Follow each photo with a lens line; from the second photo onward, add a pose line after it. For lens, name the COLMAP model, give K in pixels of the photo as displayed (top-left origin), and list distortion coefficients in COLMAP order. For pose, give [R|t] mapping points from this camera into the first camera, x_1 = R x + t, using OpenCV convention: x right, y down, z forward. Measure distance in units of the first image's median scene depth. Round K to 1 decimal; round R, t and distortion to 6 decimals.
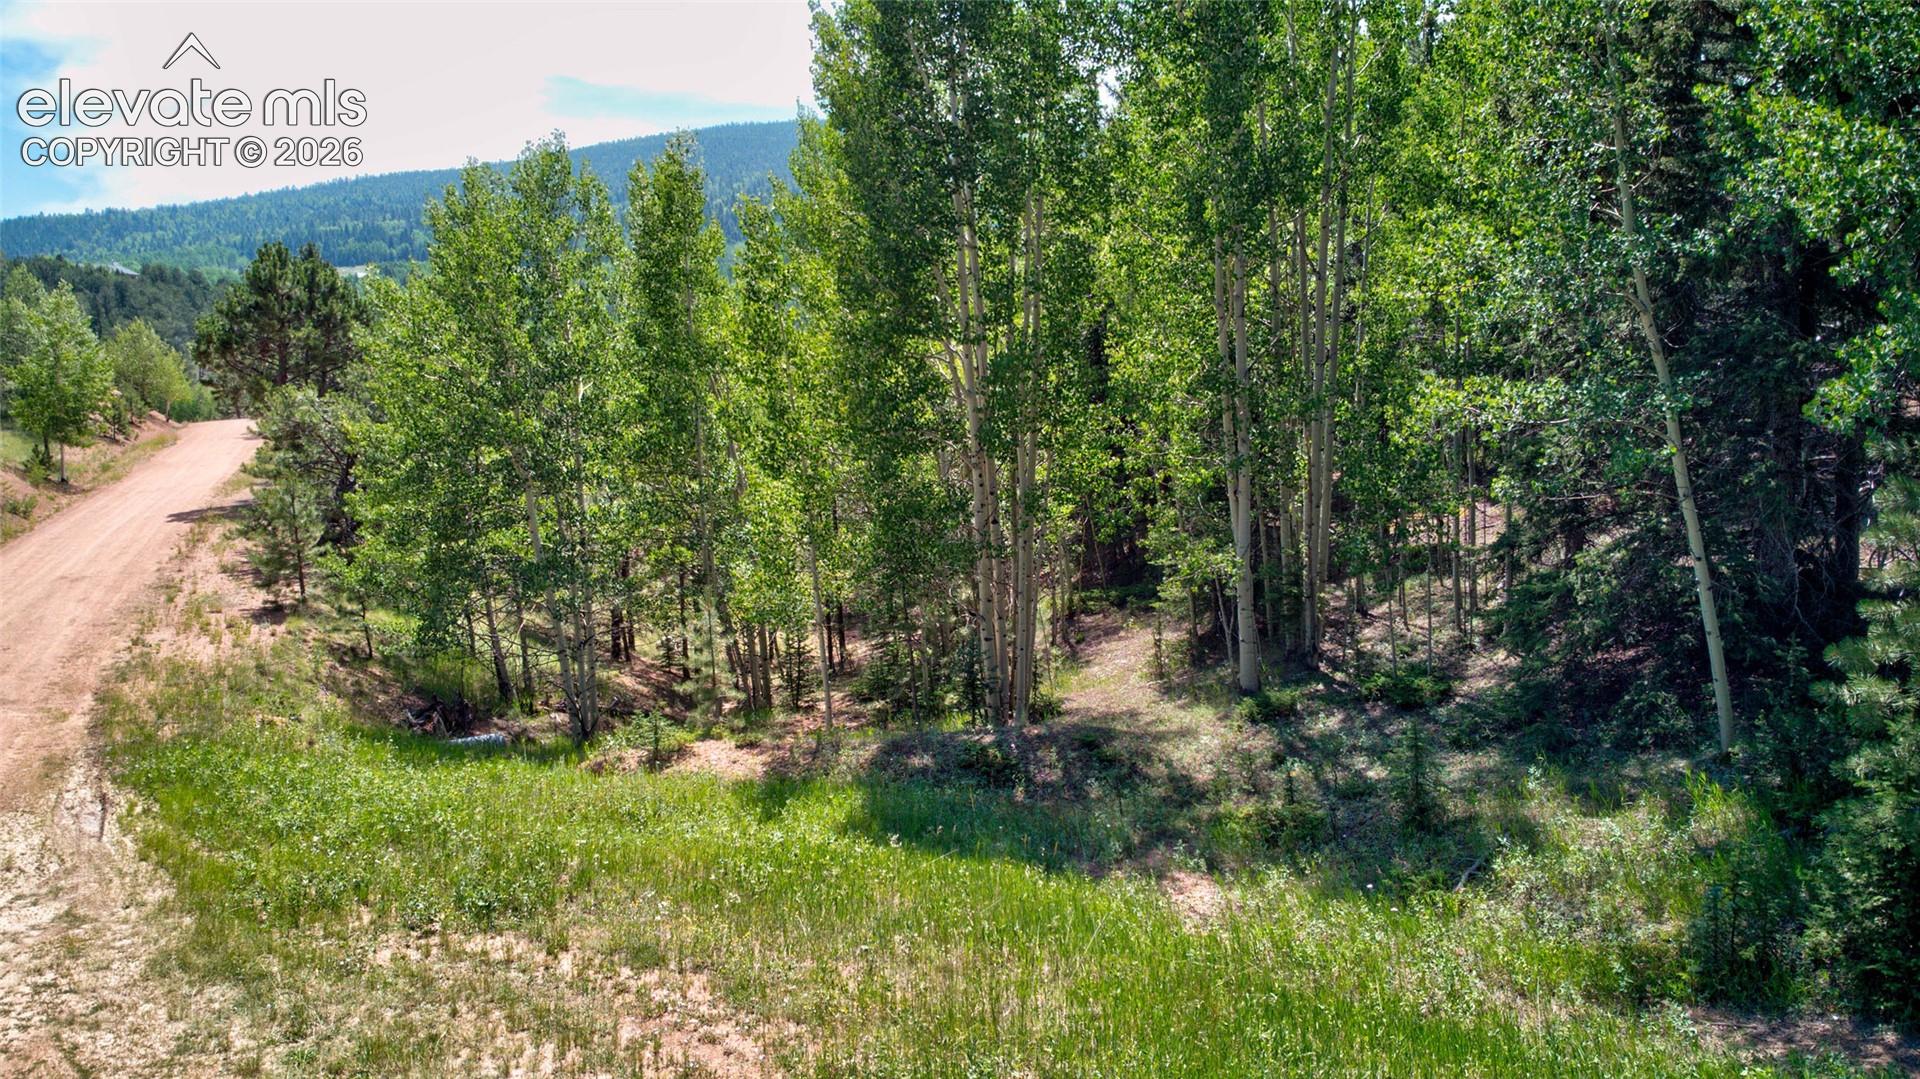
lens RADIAL K [[1371.6, 0, 952.0], [0, 1371.6, 545.3], [0, 0, 1]] dist [0.234655, -0.597046]
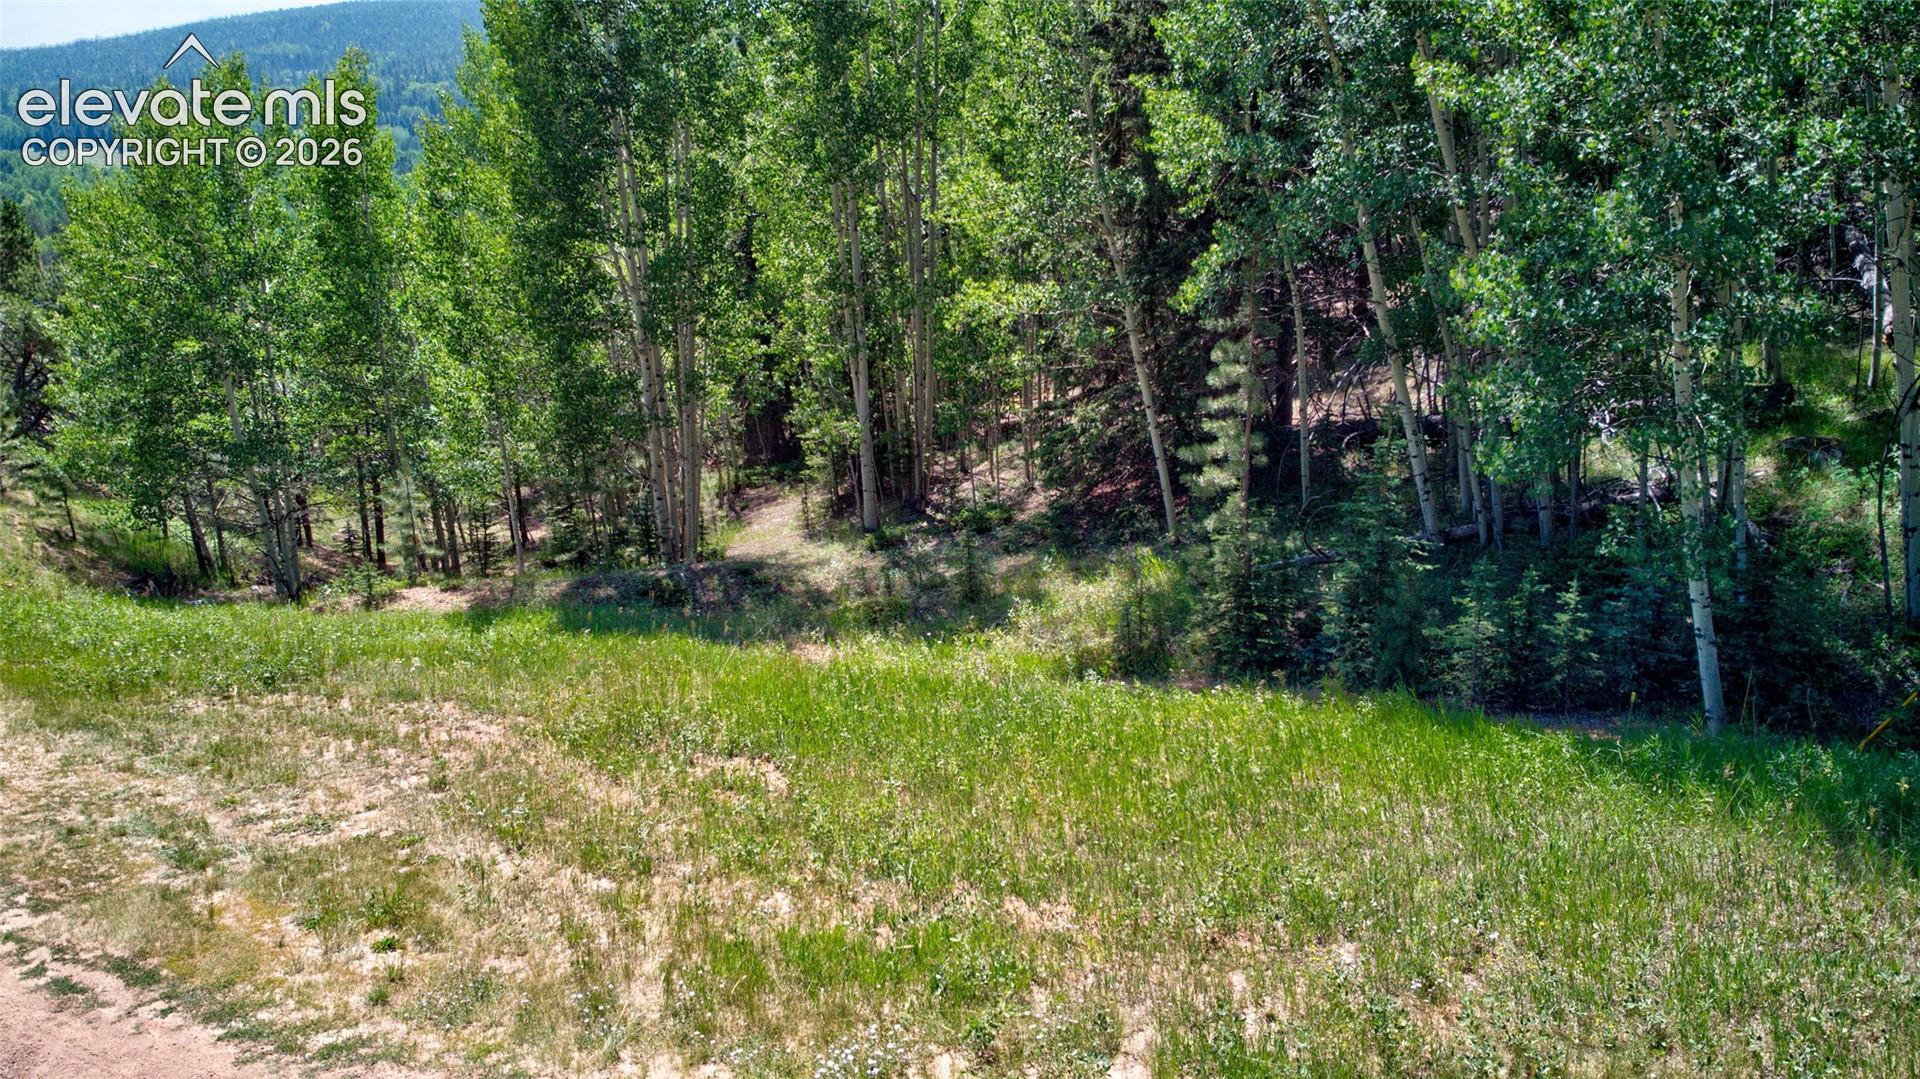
lens RADIAL K [[1371.6, 0, 952.0], [0, 1371.6, 545.3], [0, 0, 1]] dist [0.234655, -0.597046]
pose [[0.973591, -0.039149, 0.224916, 0.001360], [0.023588, 0.997164, 0.071463, 0.030679], [-0.227076, -0.064271, 0.971754, -0.247918]]
